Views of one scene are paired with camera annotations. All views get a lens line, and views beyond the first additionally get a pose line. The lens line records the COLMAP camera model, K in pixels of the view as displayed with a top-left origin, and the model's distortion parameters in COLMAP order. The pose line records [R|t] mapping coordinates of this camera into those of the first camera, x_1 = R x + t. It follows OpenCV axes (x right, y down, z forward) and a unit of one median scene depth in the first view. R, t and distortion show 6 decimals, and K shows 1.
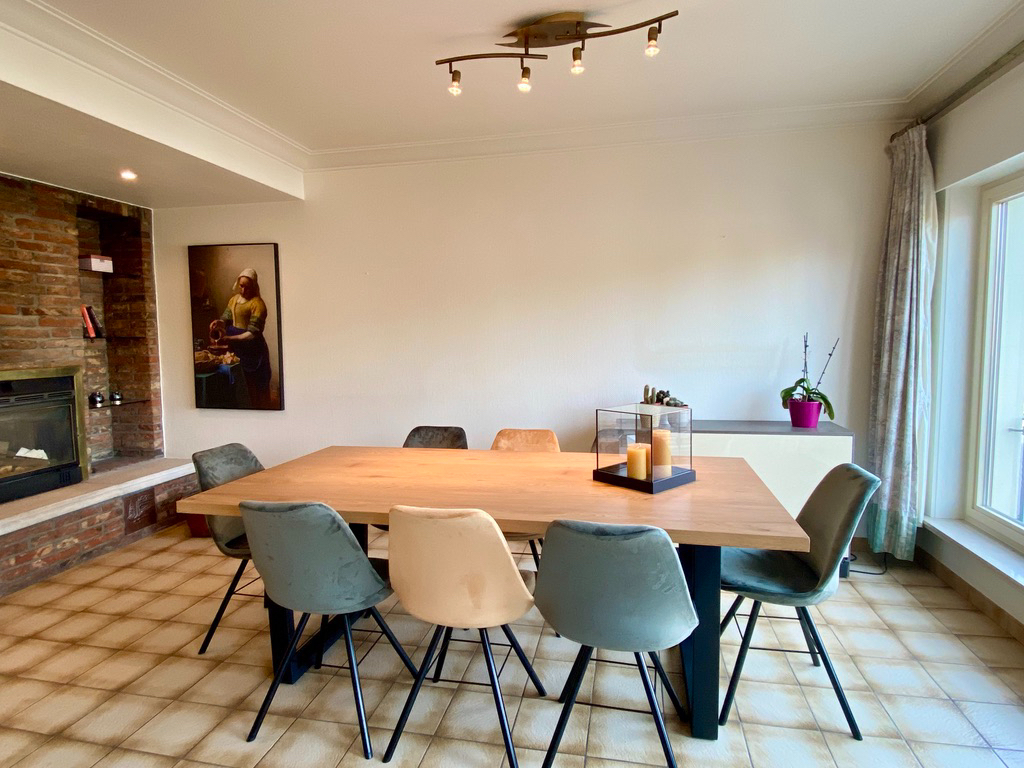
lens RADIAL K [[571.5, 0, 511.1], [0, 571.5, 377.5], [0, 0, 1]] dist [0.030825, -0.009490]
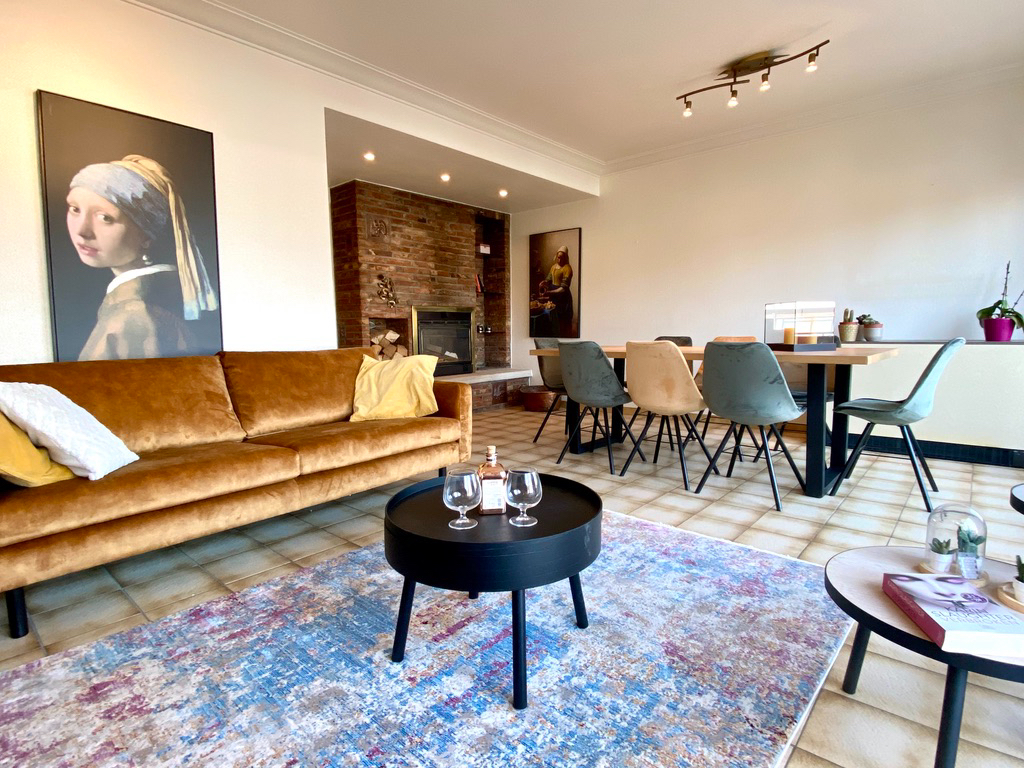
lens RADIAL K [[538.5, 0, 515.0], [0, 538.5, 380.7], [0, 0, 1]] dist [0.015982, -0.003418]
pose [[0.875643, 0.051884, -0.480164, 0.159234], [-0.039862, 0.998585, 0.035208, 0.140225], [0.481311, -0.011689, 0.876472, -0.371342]]
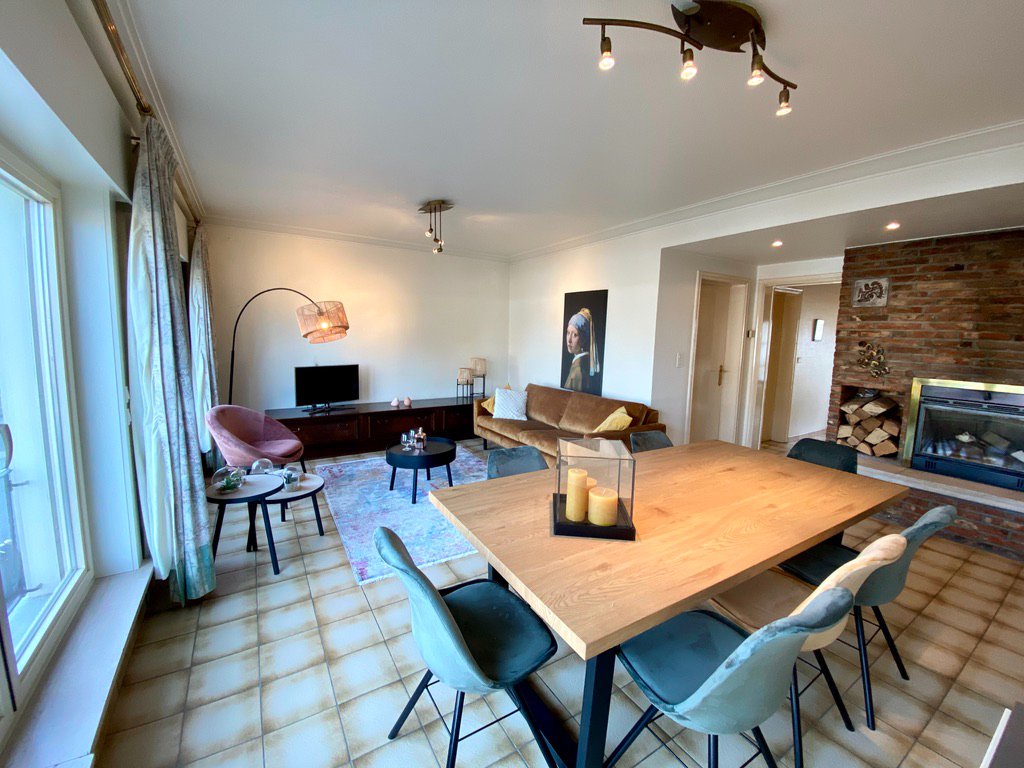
lens RADIAL K [[426.9, 0, 511.3], [0, 426.9, 384.9], [0, 0, 1]] dist [-0.010356, -0.000341]
pose [[-0.719702, 0.086510, -0.688872, 0.493410], [-0.063572, 0.979827, 0.189465, -0.107675], [0.691366, 0.180151, -0.699684, 0.834003]]
